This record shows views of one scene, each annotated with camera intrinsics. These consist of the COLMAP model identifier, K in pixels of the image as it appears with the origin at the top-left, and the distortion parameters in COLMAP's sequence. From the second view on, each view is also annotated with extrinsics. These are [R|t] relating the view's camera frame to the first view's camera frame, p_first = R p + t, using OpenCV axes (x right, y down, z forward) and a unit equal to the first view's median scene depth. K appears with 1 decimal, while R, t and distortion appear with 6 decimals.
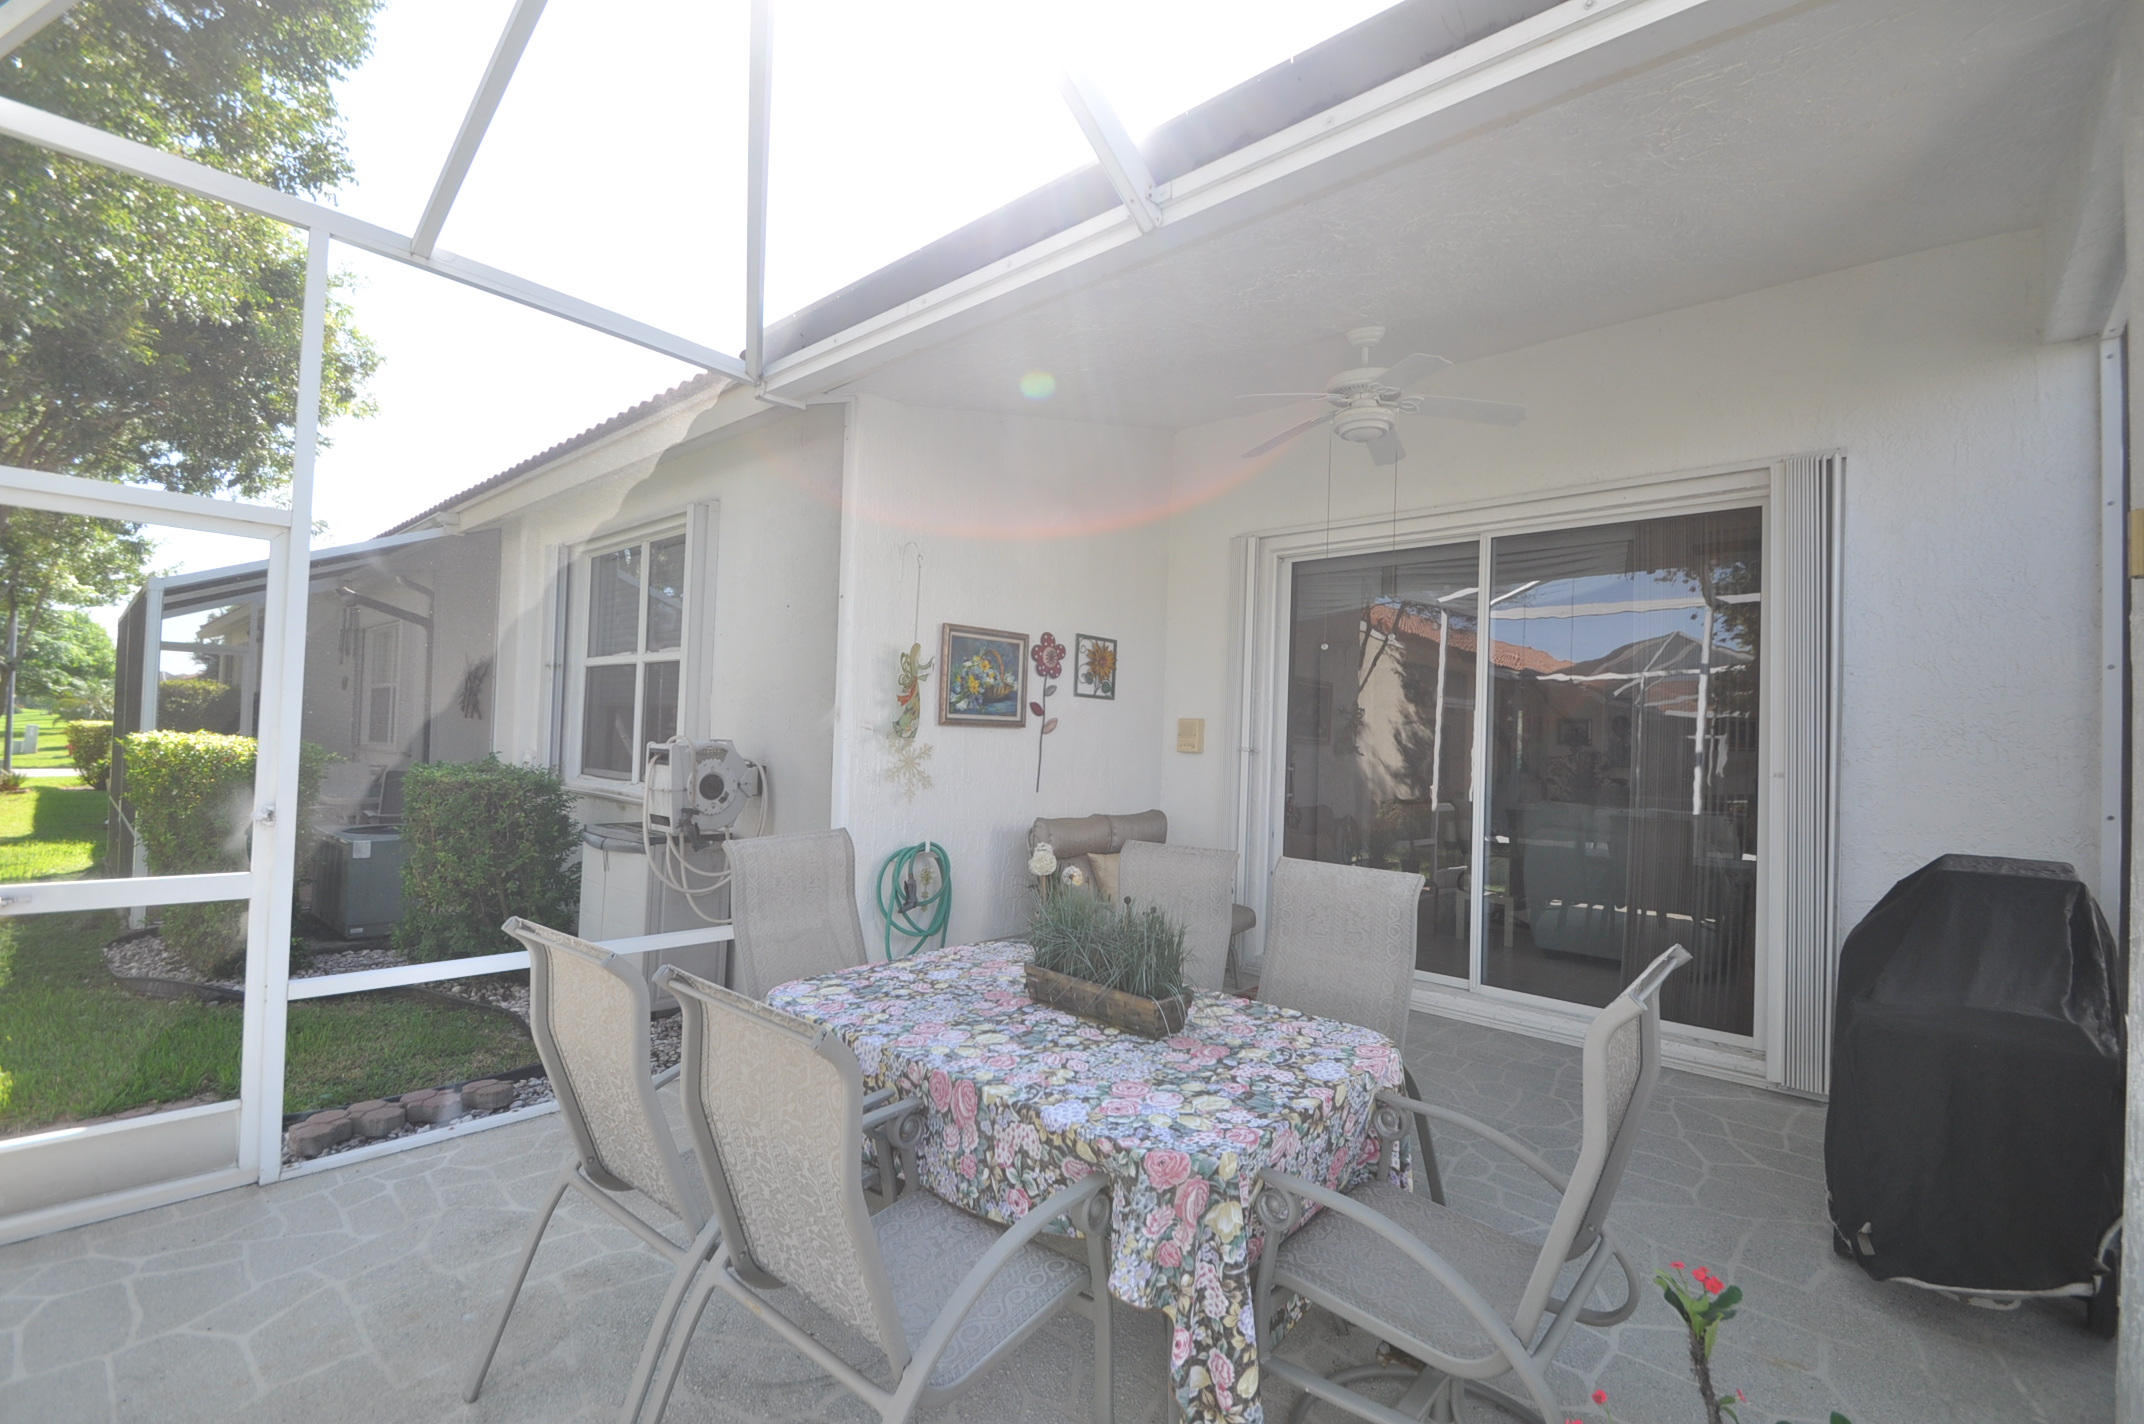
lens RADIAL K [[948.1, 0, 1074.9], [0, 948.1, 721.1], [0, 0, 1]] dist [0.020171, -0.019013]
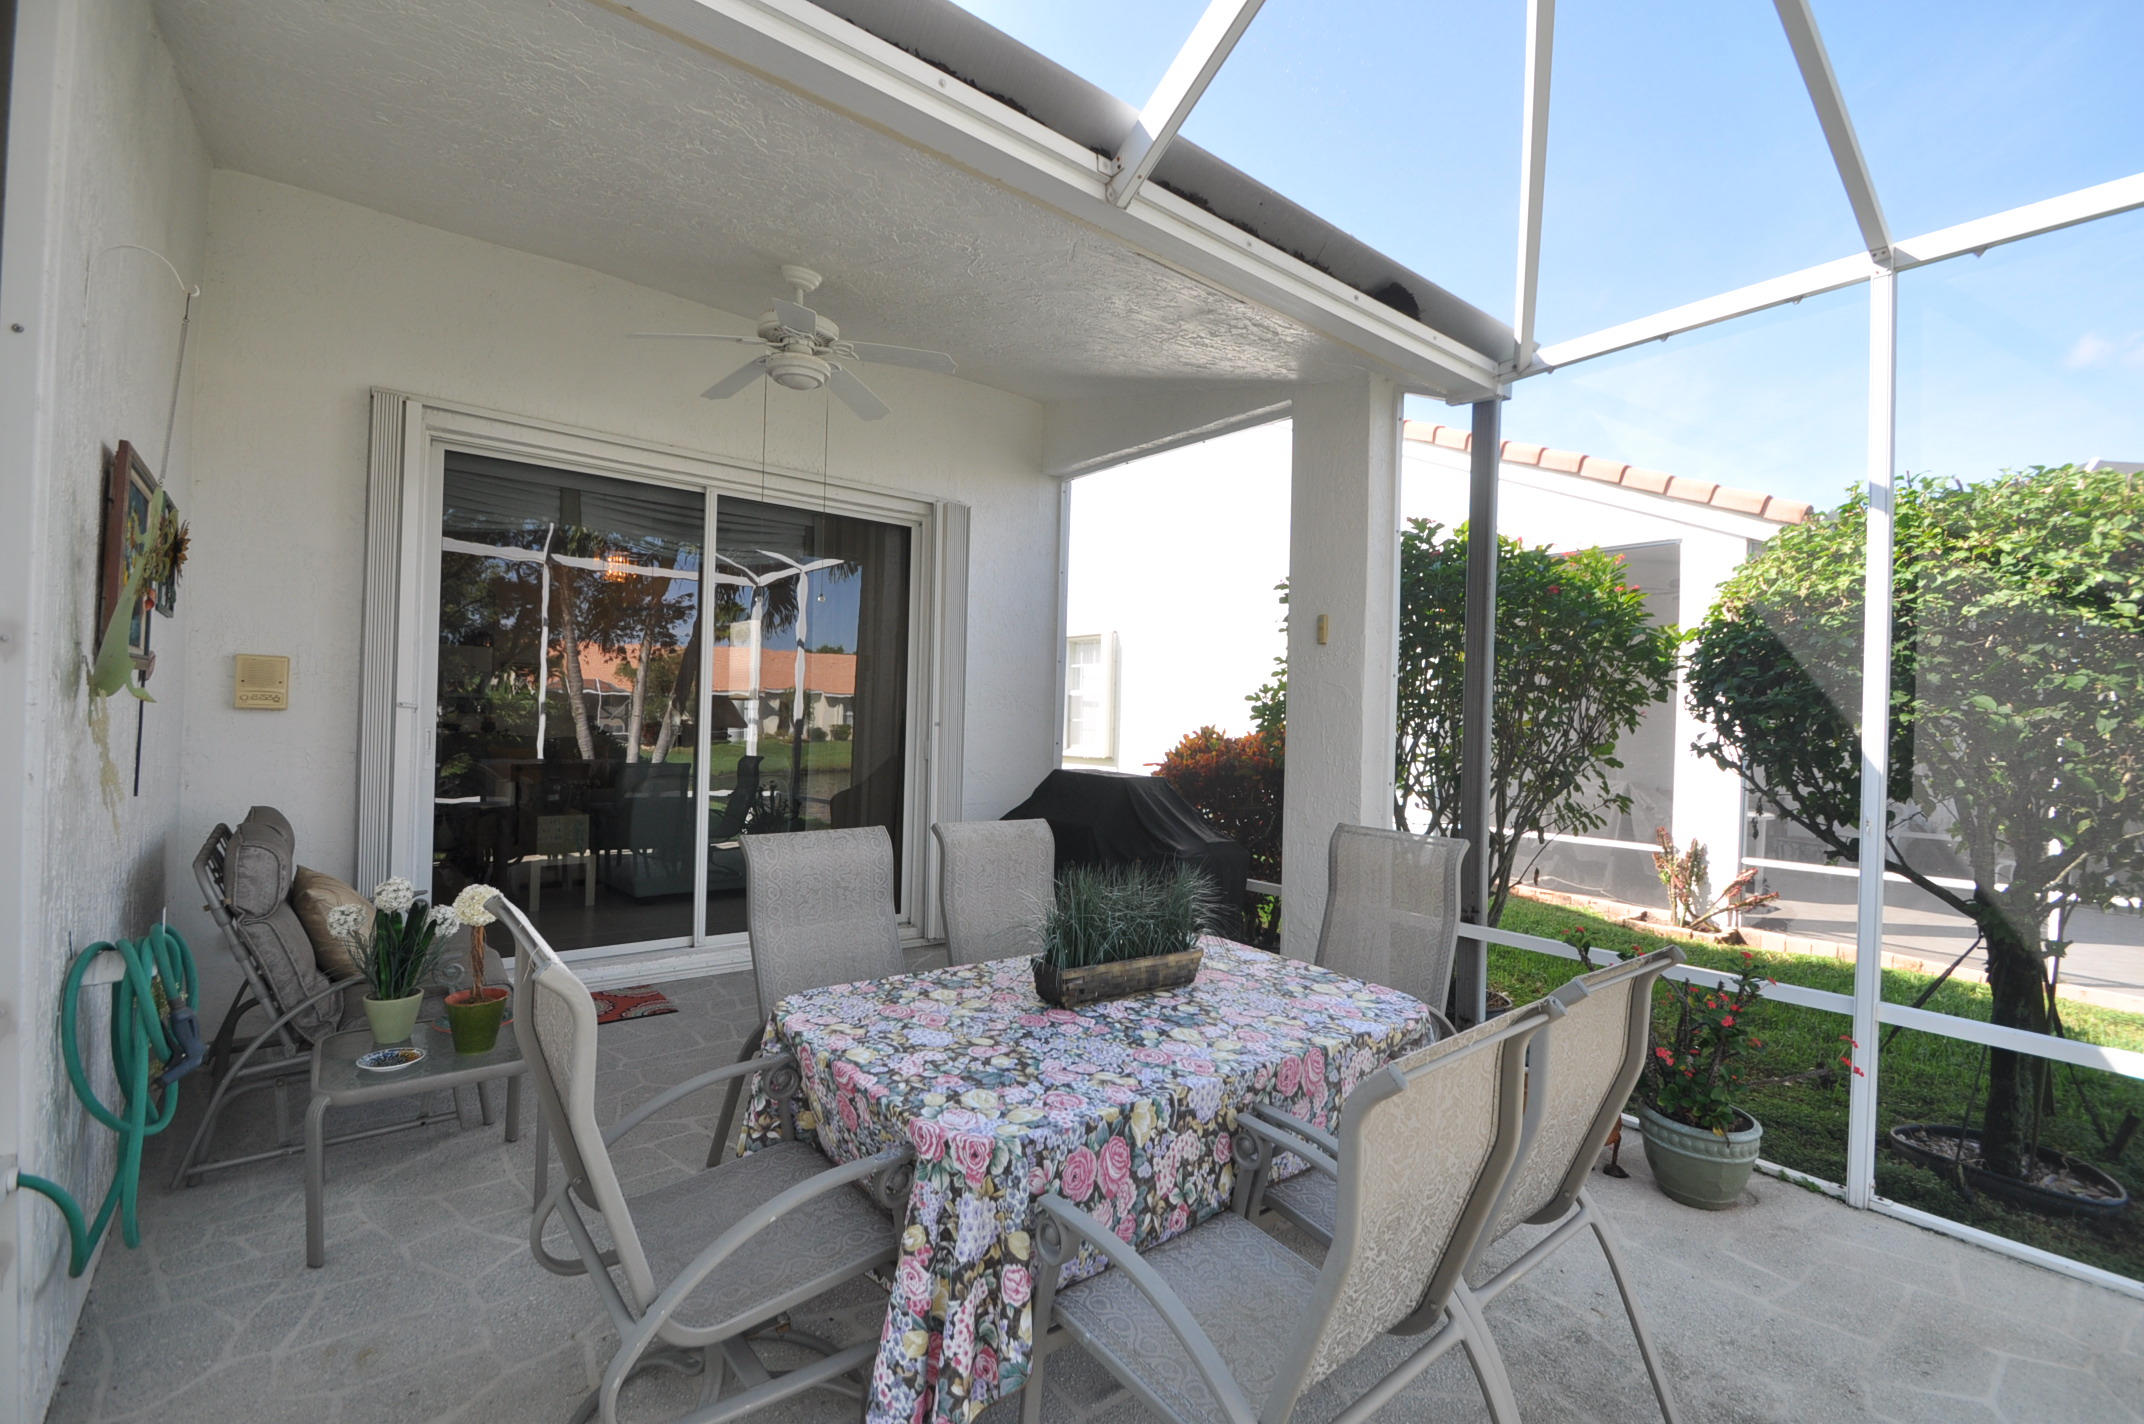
lens RADIAL K [[948.1, 0, 1074.9], [0, 948.1, 721.1], [0, 0, 1]] dist [0.020171, -0.019013]
pose [[0.141478, -0.045232, 0.988908, -0.935622], [-0.048801, 0.997422, 0.052603, -0.046707], [-0.988738, -0.055702, 0.138906, 0.910638]]
